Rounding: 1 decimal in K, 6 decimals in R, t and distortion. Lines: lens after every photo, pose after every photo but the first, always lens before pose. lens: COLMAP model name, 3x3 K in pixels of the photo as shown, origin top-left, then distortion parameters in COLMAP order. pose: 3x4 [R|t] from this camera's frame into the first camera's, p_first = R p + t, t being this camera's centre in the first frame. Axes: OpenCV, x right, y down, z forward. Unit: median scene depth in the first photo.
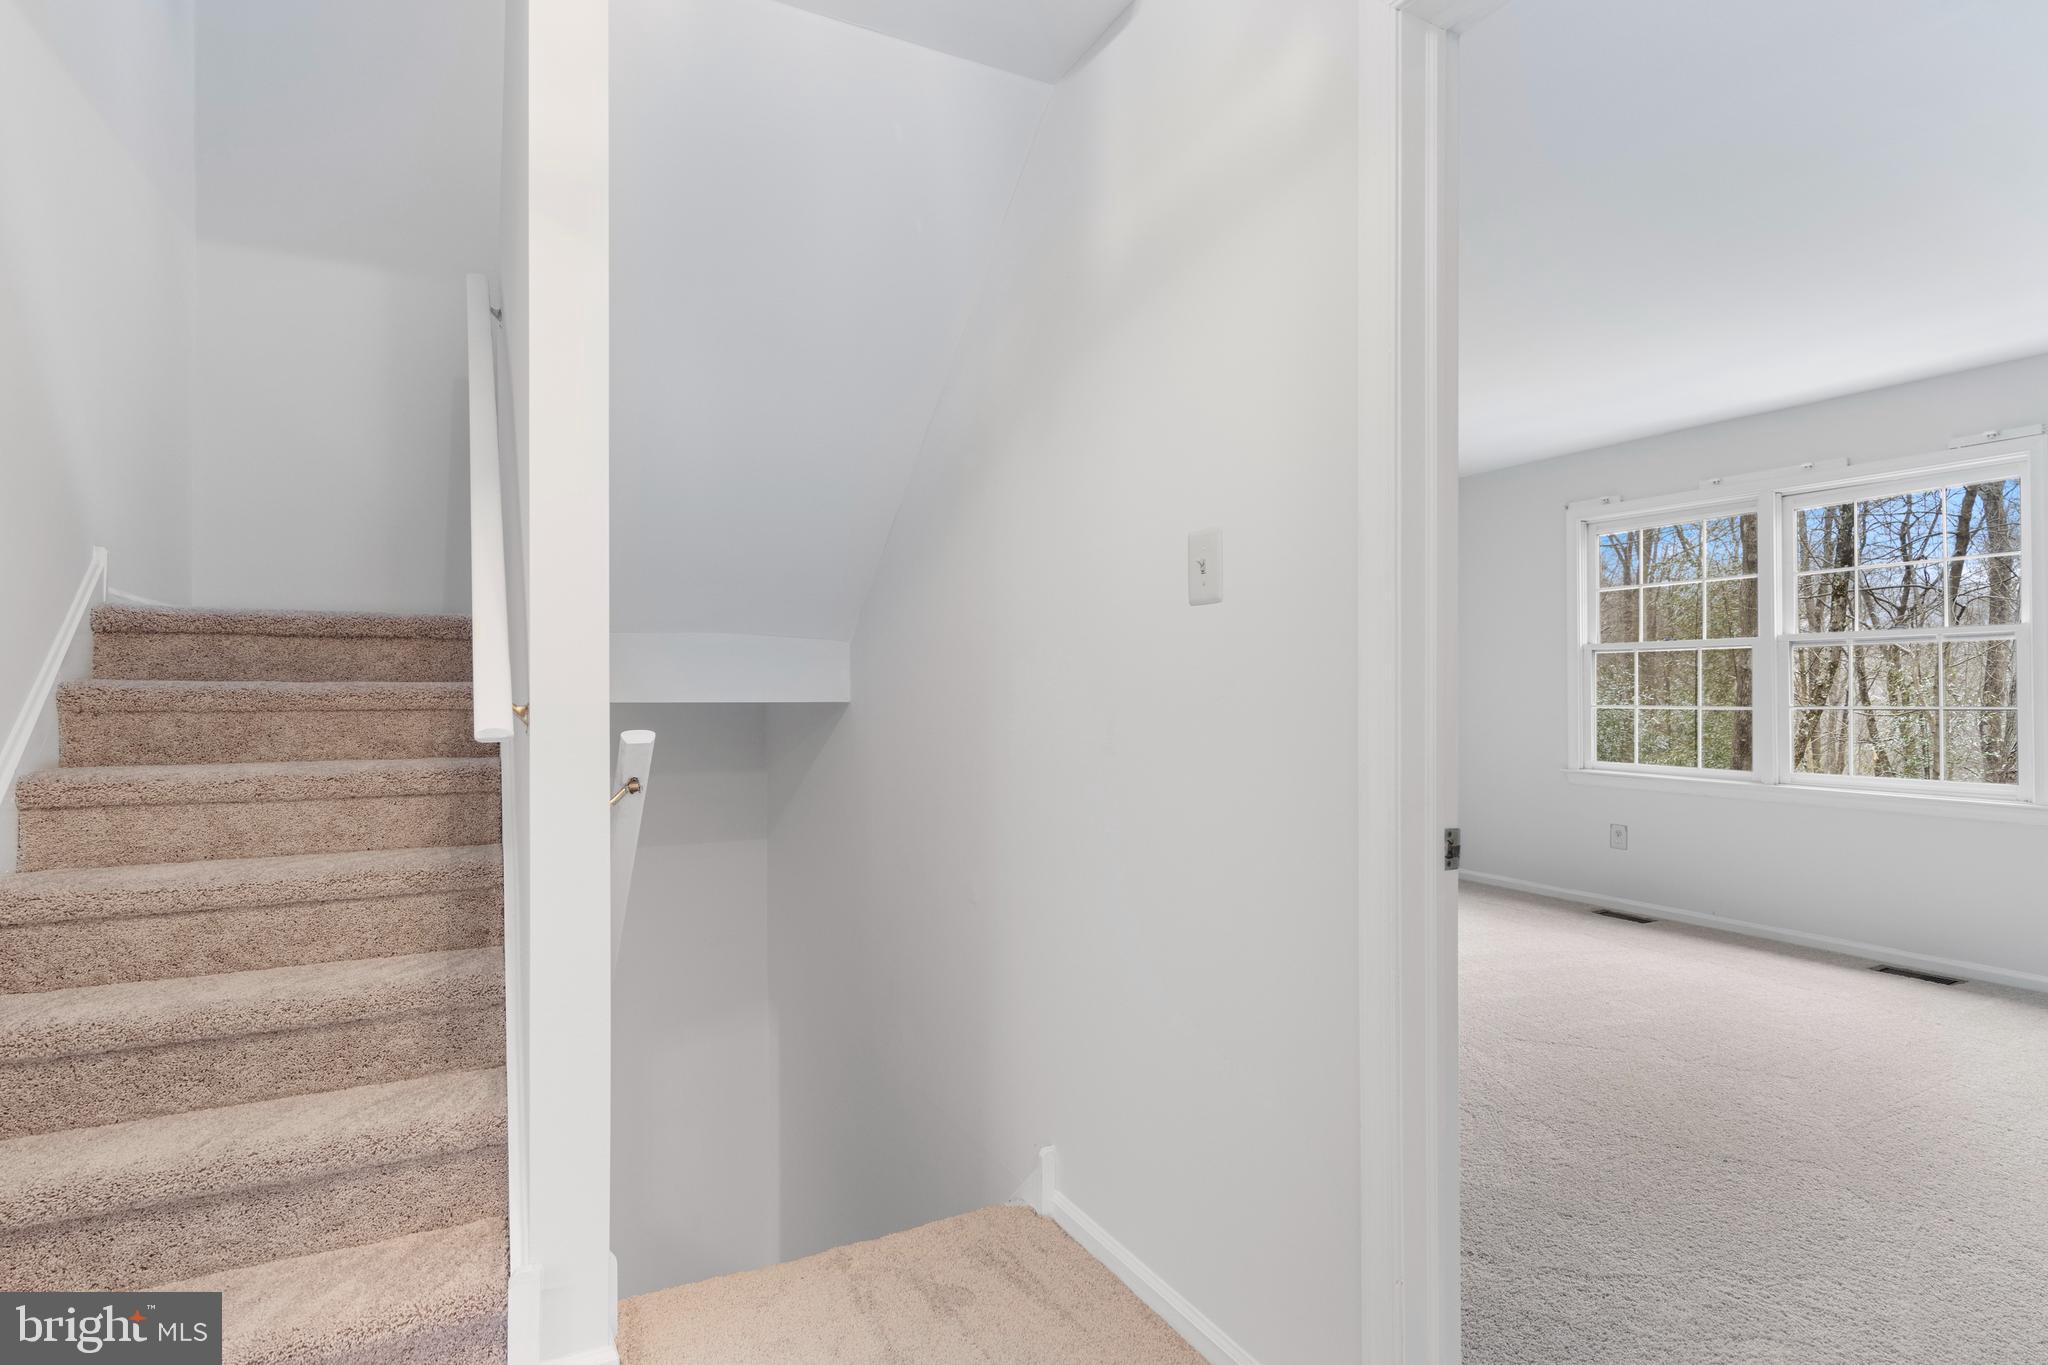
lens RADIAL K [[1058.3, 0, 1014.4], [0, 1058.3, 690.0], [0, 0, 1]] dist [0.010954, -0.002467]
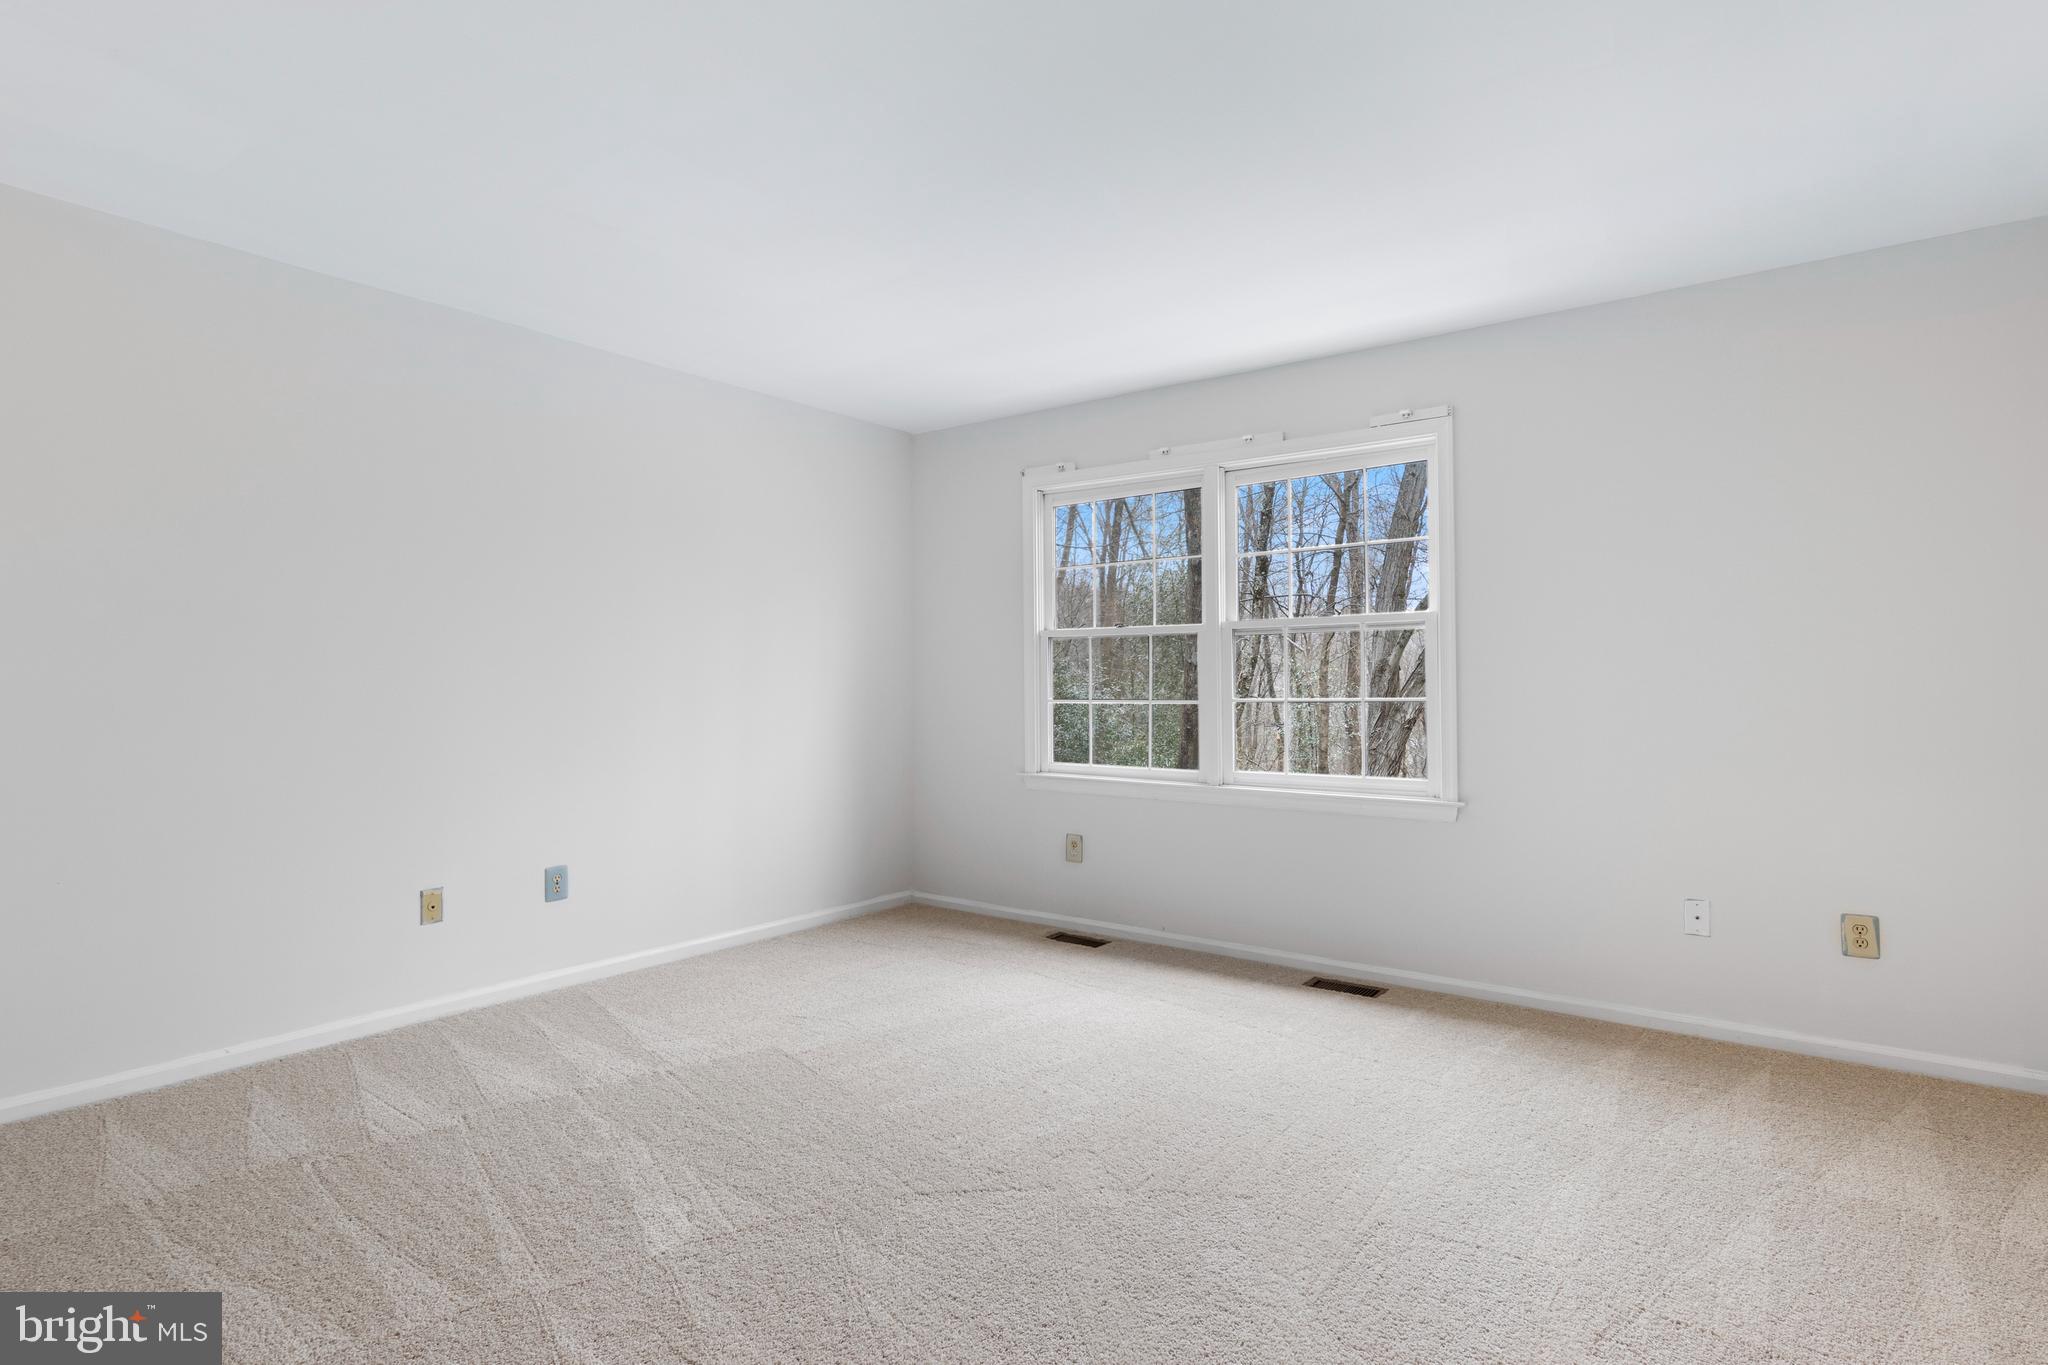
lens RADIAL K [[1117.2, 0, 1025.0], [0, 1117.2, 684.6], [0, 0, 1]] dist [0.036038, 0.000832]
pose [[0.897914, -0.002666, 0.440162, 0.130928], [0.001881, 0.999996, 0.002221, 0.000228], [-0.440166, -0.001166, 0.897916, 0.193208]]
